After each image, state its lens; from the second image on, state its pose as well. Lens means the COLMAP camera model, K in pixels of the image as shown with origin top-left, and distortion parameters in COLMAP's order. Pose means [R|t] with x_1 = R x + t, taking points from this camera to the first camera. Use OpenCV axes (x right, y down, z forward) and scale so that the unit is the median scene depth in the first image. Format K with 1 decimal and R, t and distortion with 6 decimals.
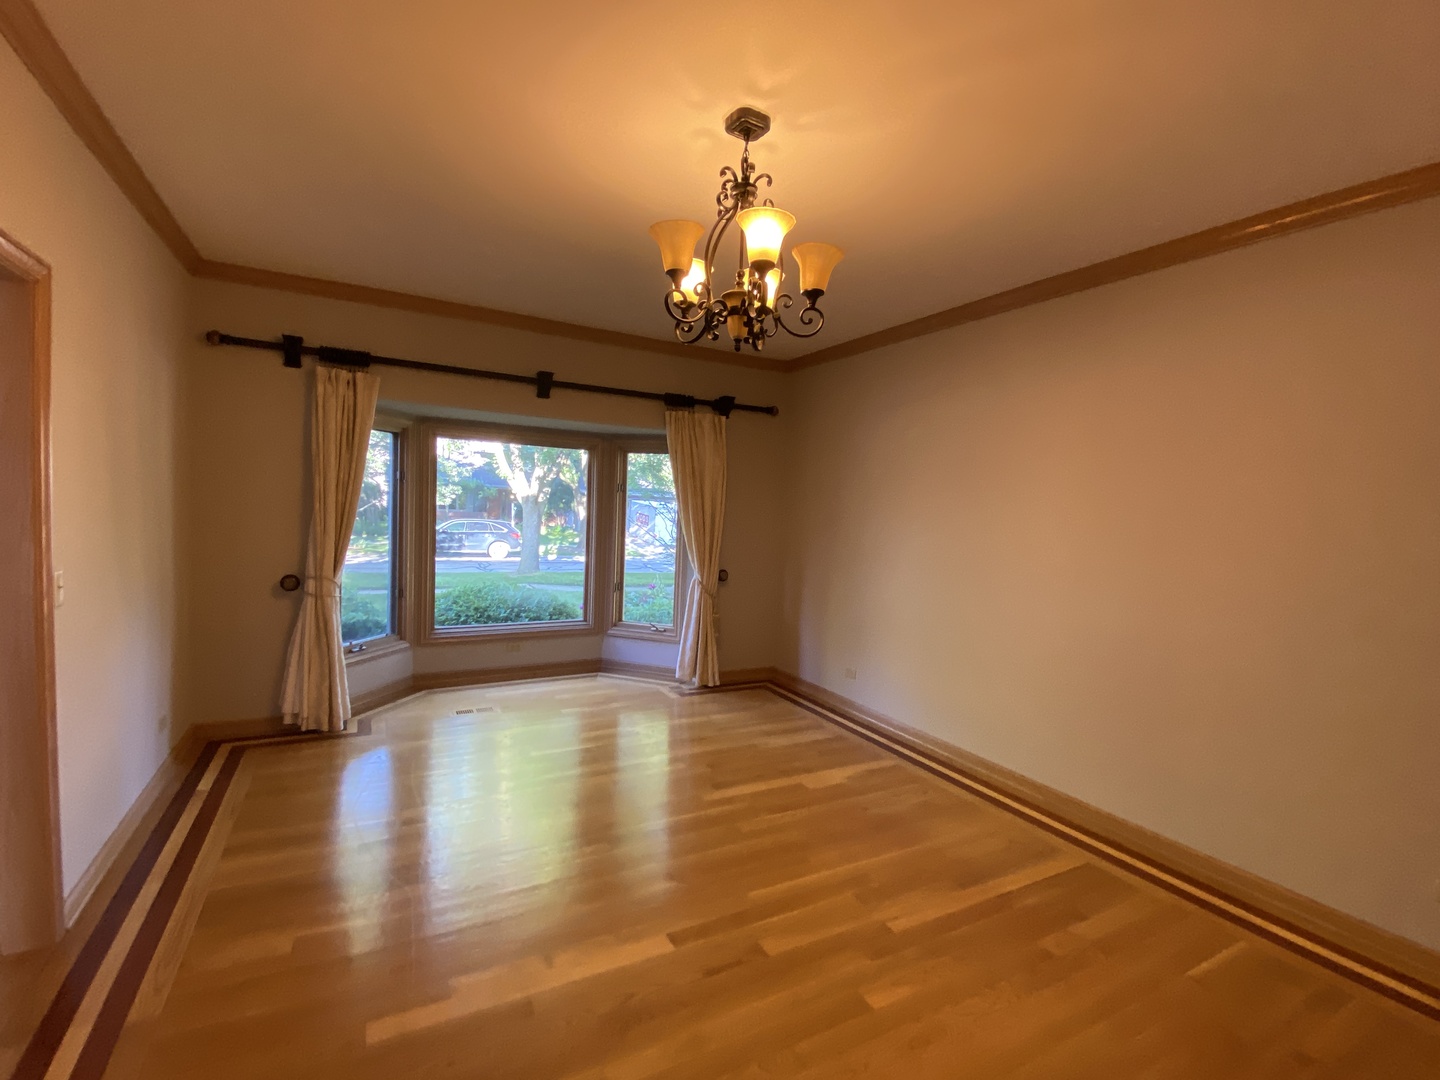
lens RADIAL K [[670.8, 0, 720.0], [0, 670.8, 540.0], [0, 0, 1]] dist [0.002746, 0.000320]
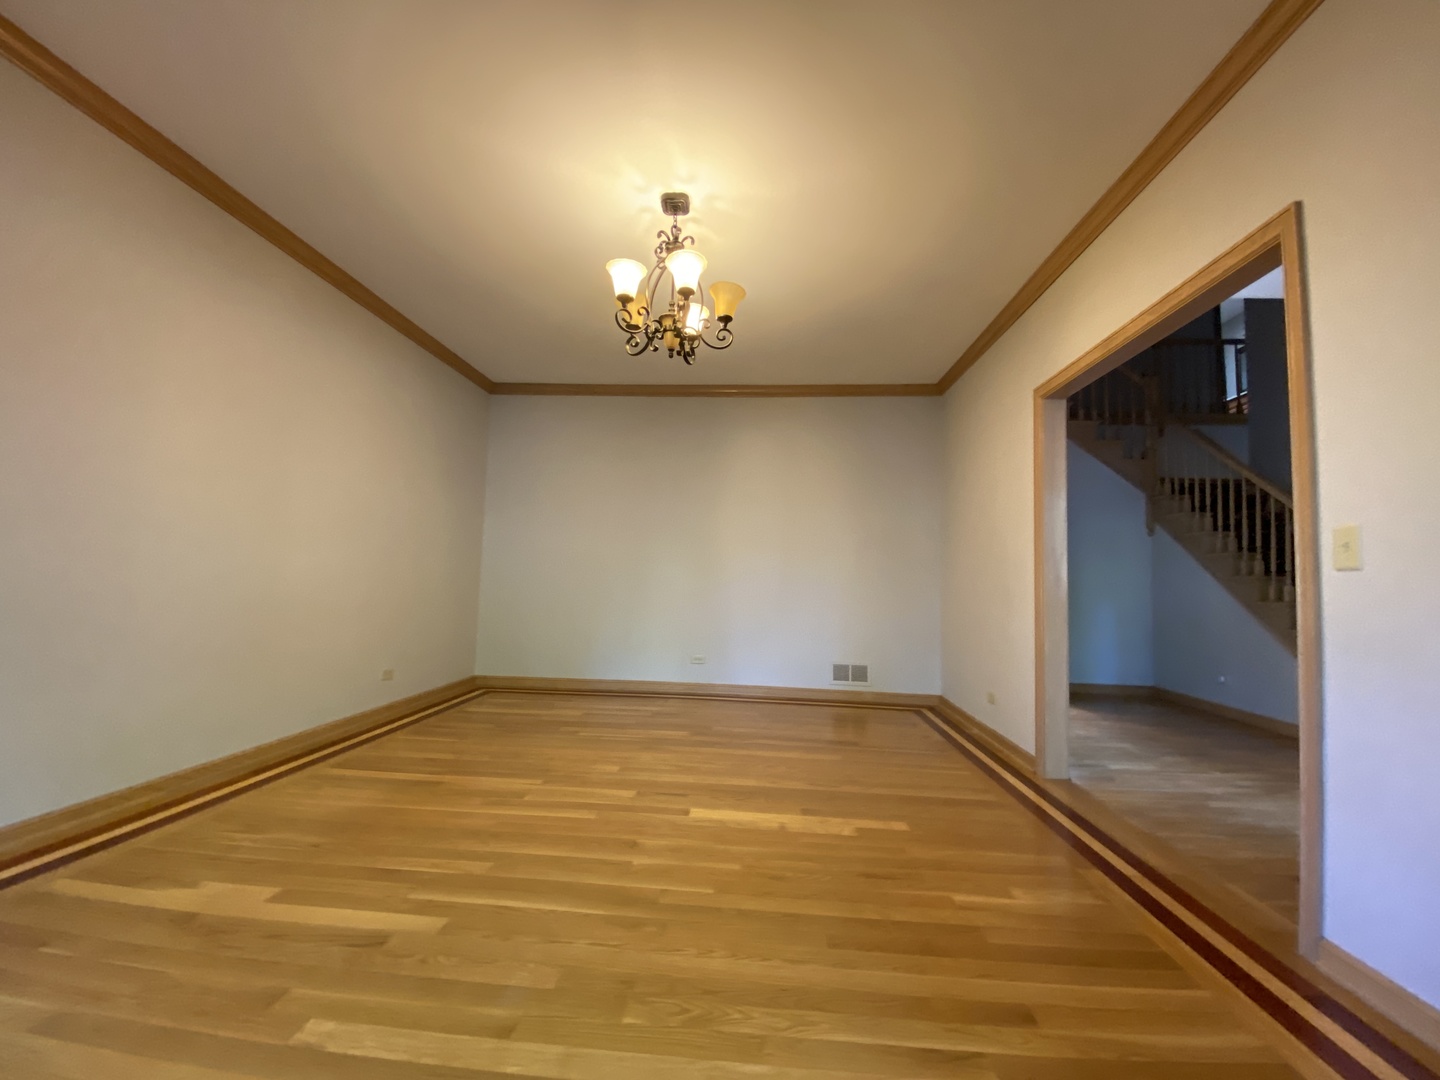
lens RADIAL K [[591.4, 0, 717.7], [0, 591.4, 539.9], [0, 0, 1]] dist [0.029583, -0.020738]
pose [[-0.829675, -0.043478, 0.556551, -0.647248], [-0.044073, 0.998952, 0.012337, 0.055875], [-0.556504, -0.014293, -0.830722, 1.716672]]
